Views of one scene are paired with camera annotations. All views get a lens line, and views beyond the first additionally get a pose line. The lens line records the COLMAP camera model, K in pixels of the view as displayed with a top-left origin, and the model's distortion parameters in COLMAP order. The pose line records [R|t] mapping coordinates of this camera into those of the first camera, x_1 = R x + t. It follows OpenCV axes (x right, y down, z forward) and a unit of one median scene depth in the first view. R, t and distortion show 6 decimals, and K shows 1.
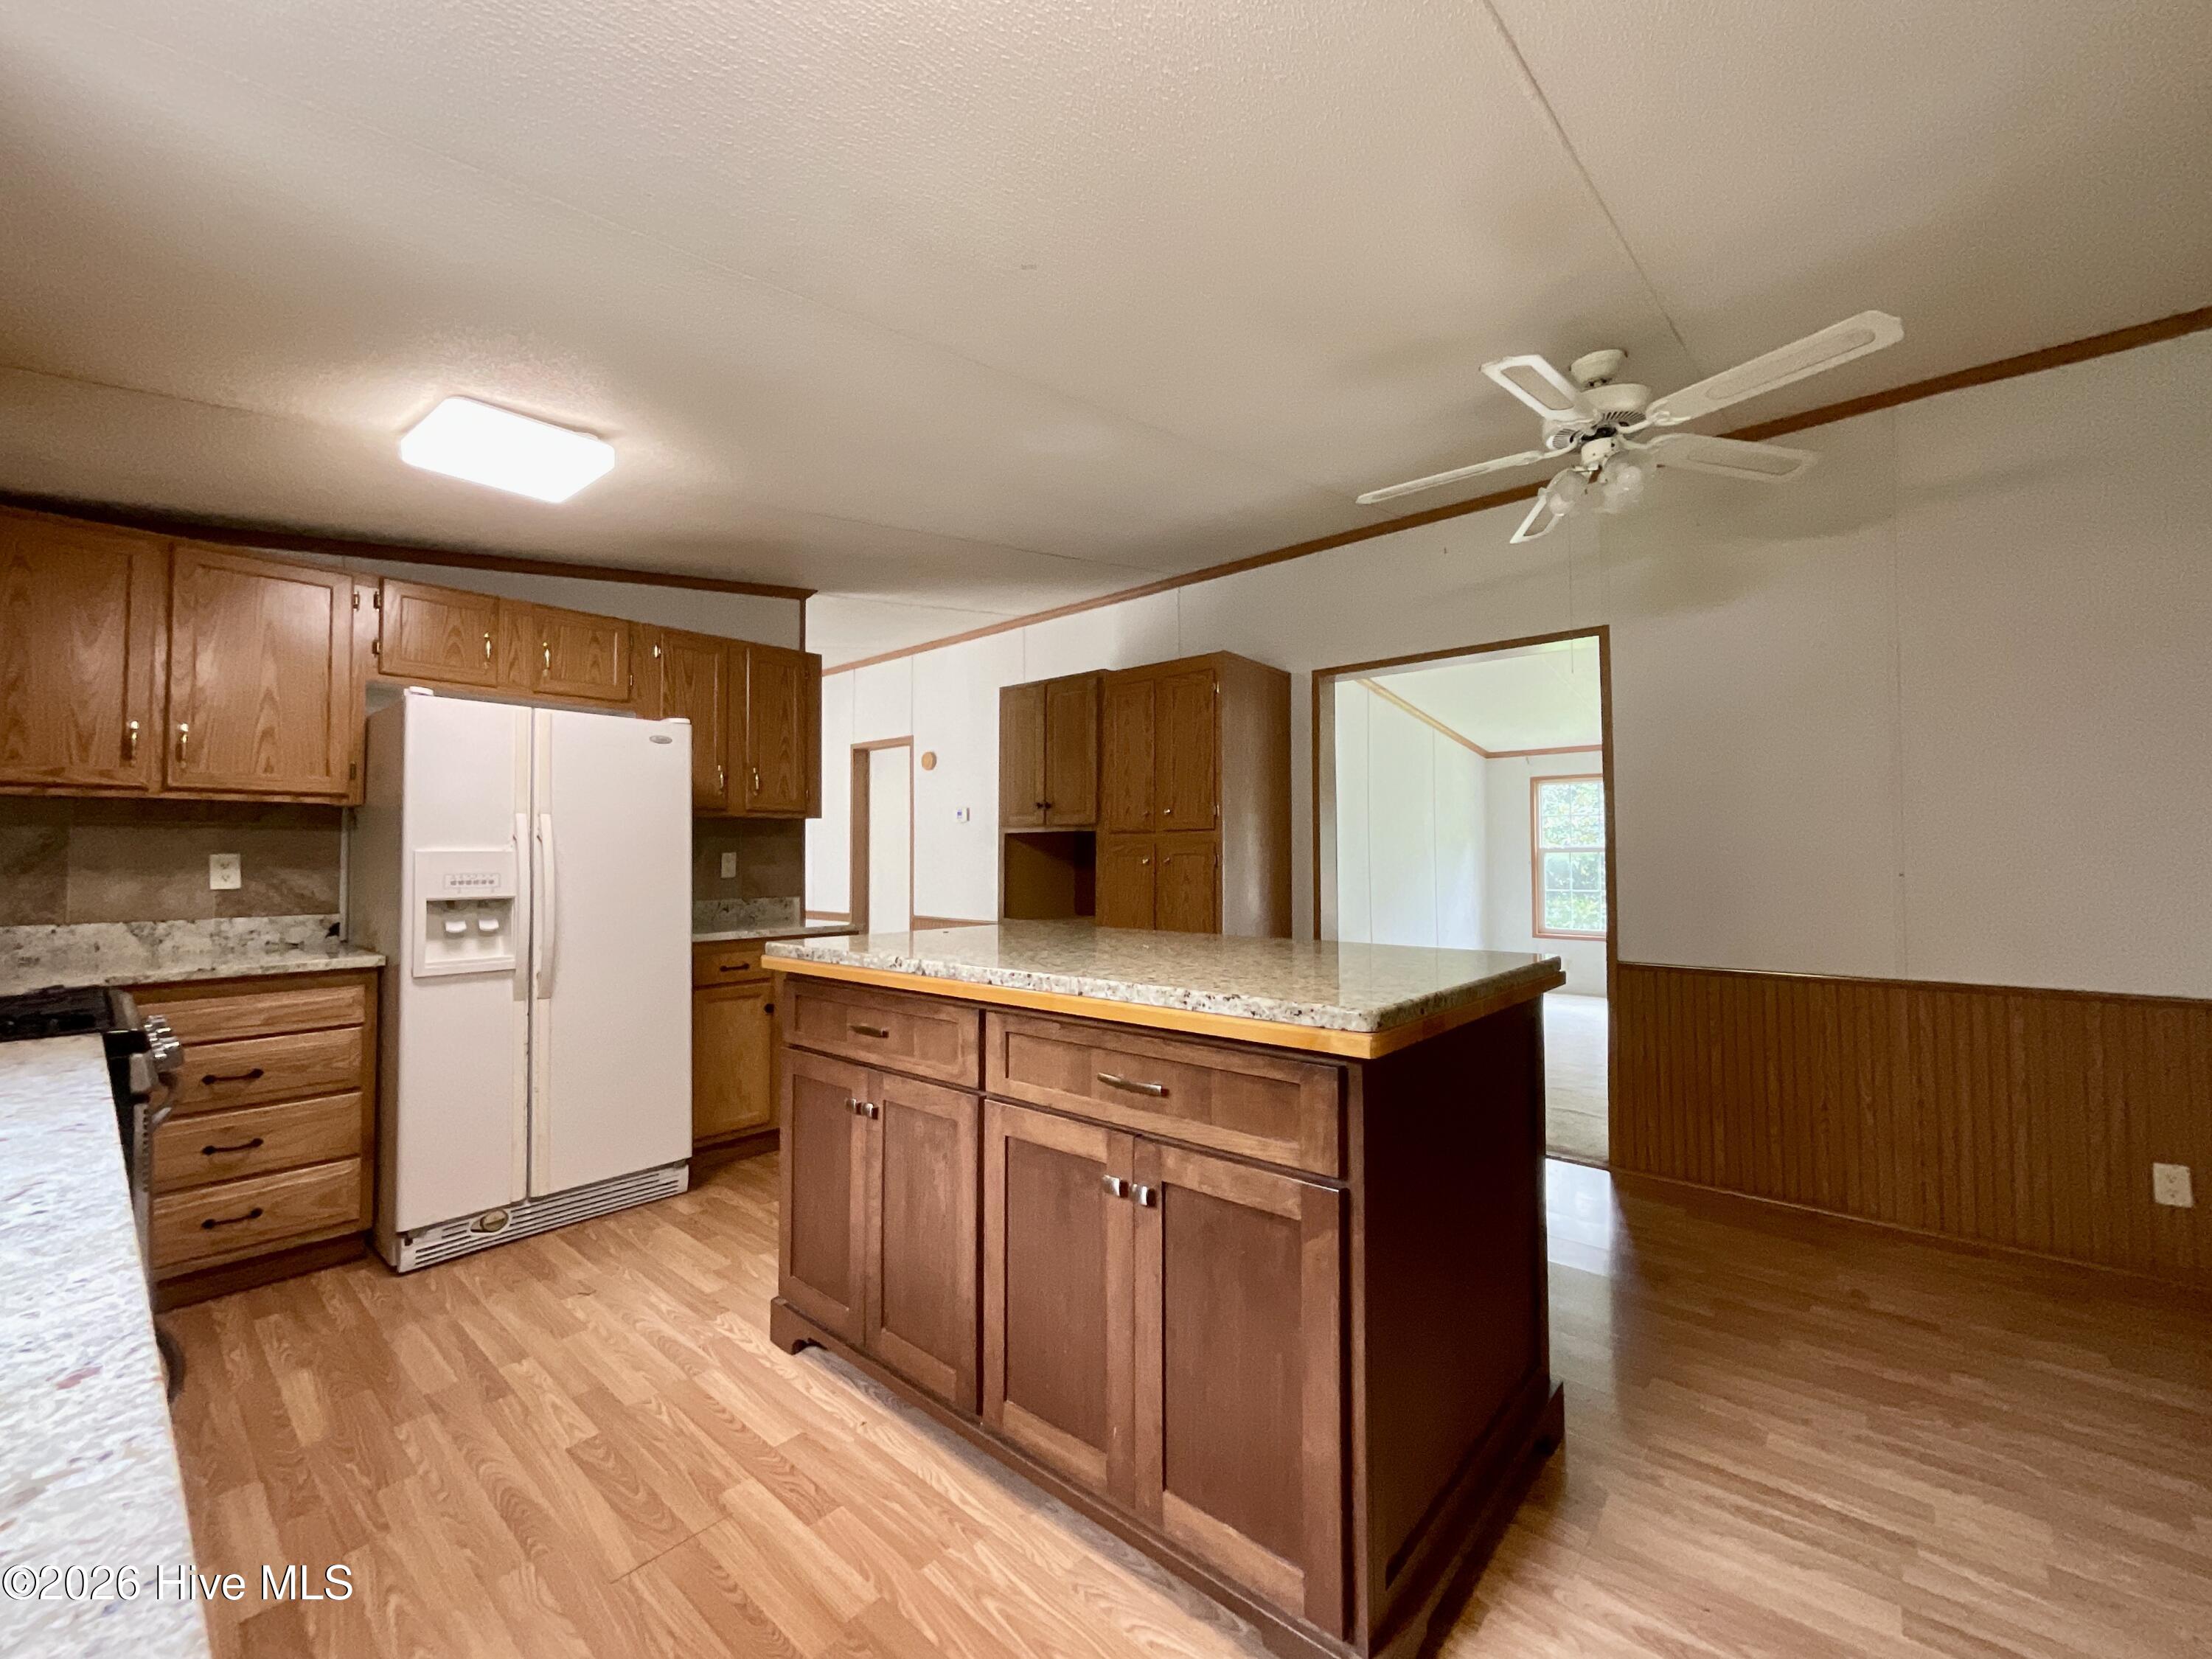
lens RADIAL K [[899.2, 0, 1113.5], [0, 899.2, 829.4], [0, 0, 1]] dist [-0.001407, 0.001034]
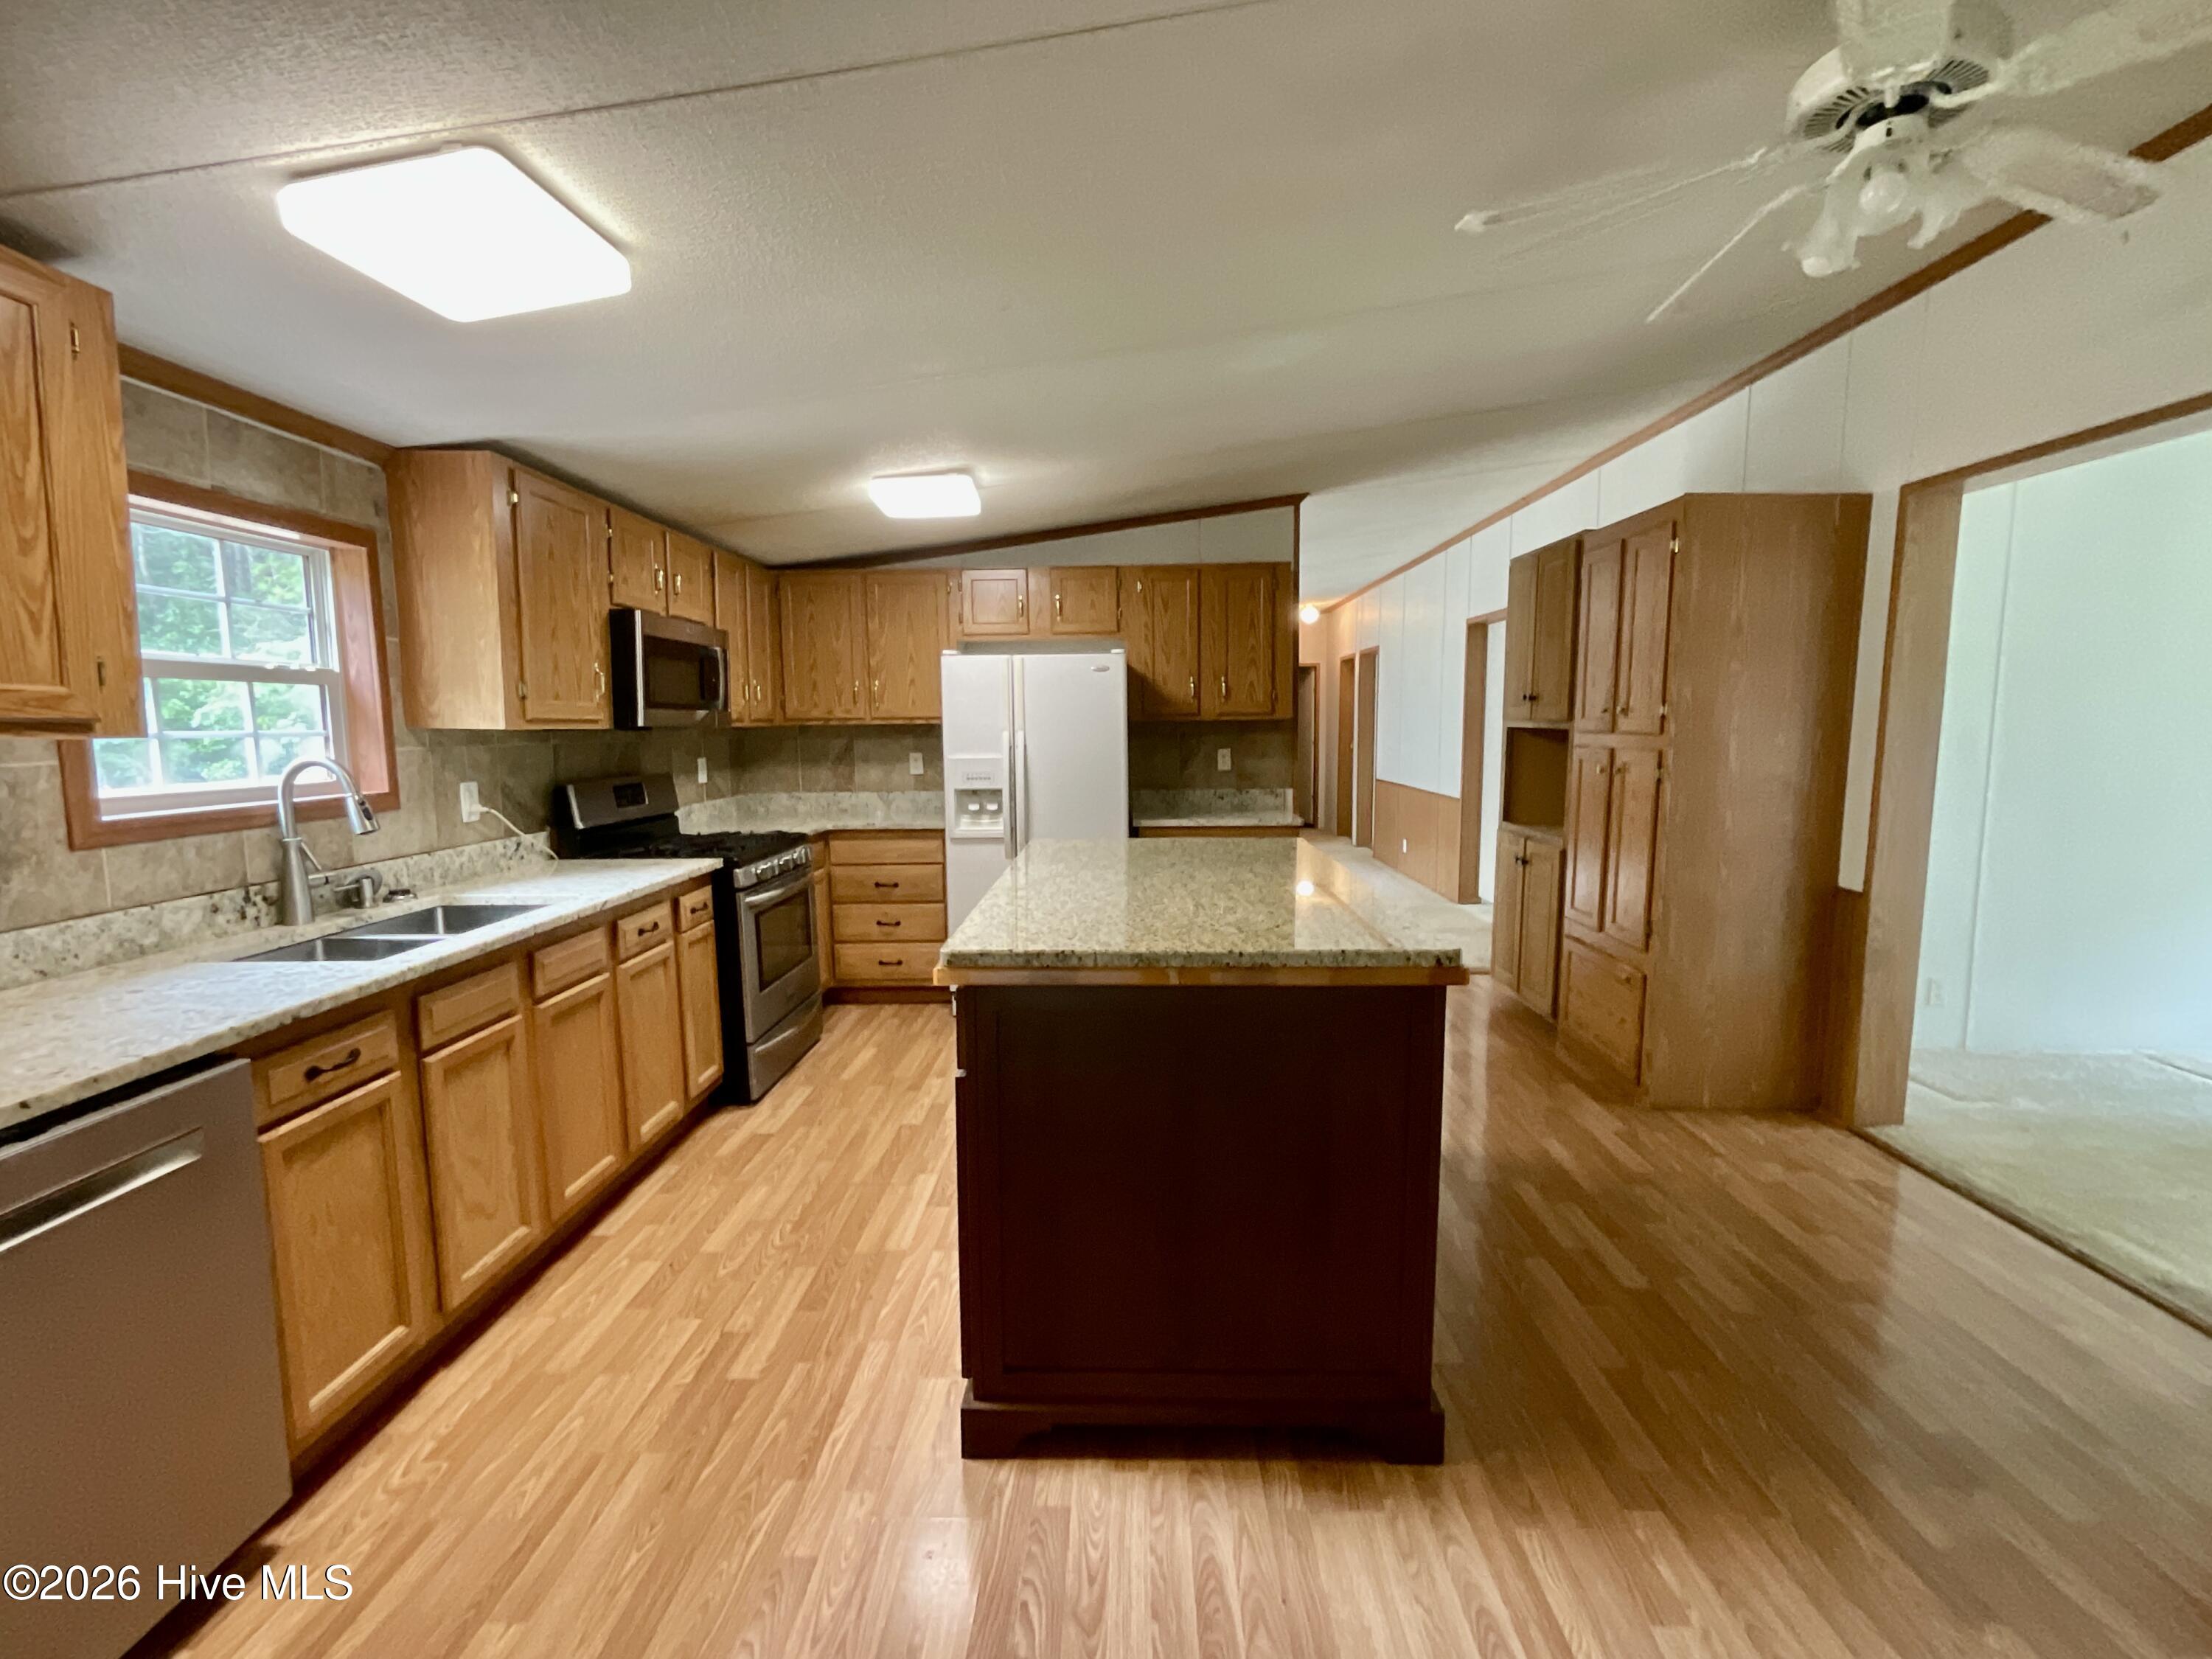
lens RADIAL K [[964.6, 0, 1106.6], [0, 964.6, 831.3], [0, 0, 1]] dist [-0.005620, 0.004494]
pose [[0.636469, 0.087361, -0.766339, 0.531158], [0.032558, 0.989636, 0.139857, -0.057712], [0.770615, -0.113965, 0.627028, 0.112132]]
